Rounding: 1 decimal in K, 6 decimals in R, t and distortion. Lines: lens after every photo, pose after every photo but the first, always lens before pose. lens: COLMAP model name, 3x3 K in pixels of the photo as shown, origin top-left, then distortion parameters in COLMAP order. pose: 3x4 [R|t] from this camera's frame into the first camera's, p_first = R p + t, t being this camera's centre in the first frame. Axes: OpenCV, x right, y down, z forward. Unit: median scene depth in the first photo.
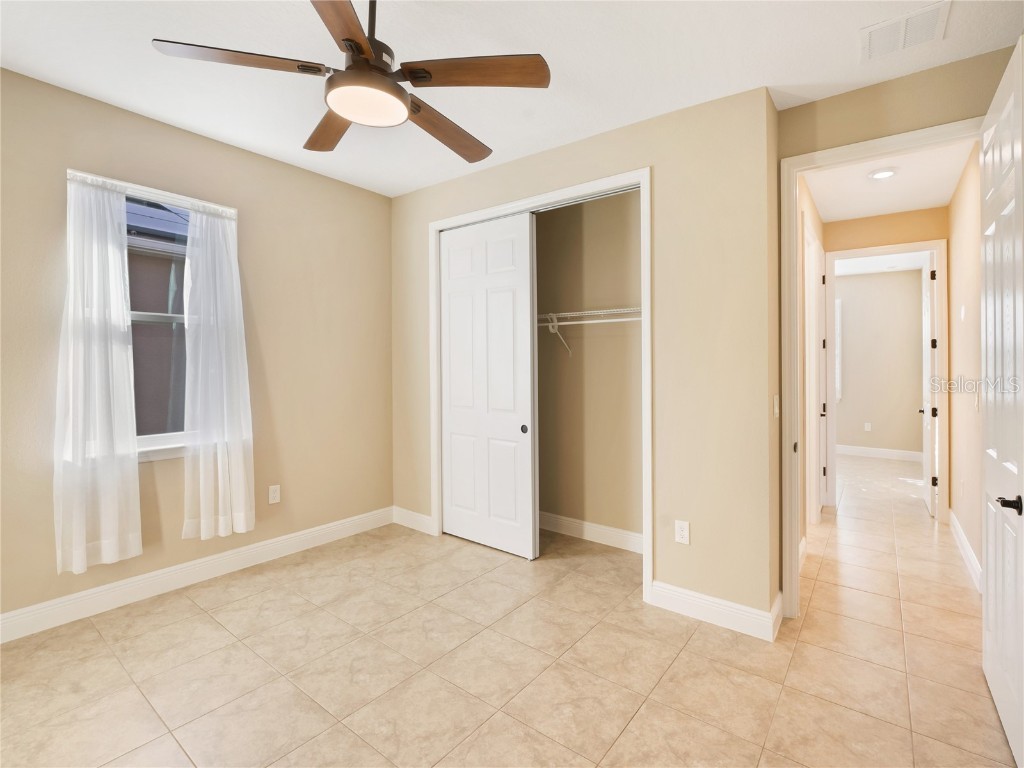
lens RADIAL K [[483.5, 0, 512.0], [0, 483.5, 363.1], [0, 0, 1]] dist [-0.003023, -0.000669]
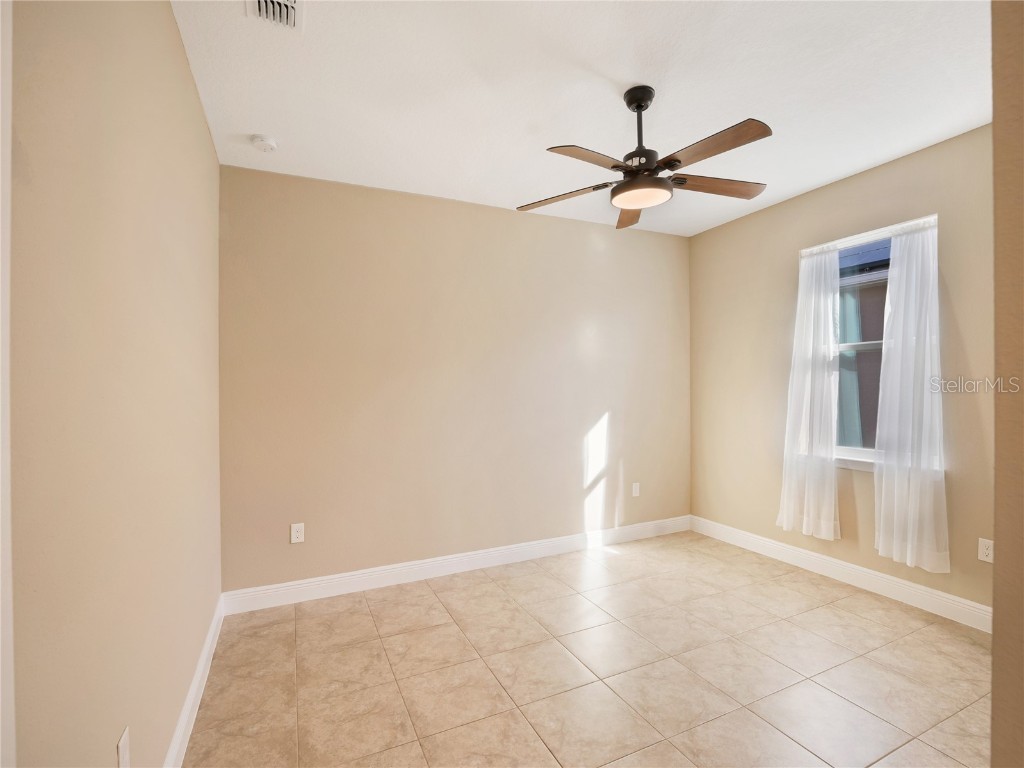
lens RADIAL K [[477.1, 0, 510.7], [0, 477.1, 386.1], [0, 0, 1]] dist [-0.023076, 0.000012]
pose [[-0.455284, -0.006797, -0.890321, 0.658407], [0.005385, 0.999932, -0.010388, 0.009143], [0.890330, -0.009524, -0.455216, 0.797242]]
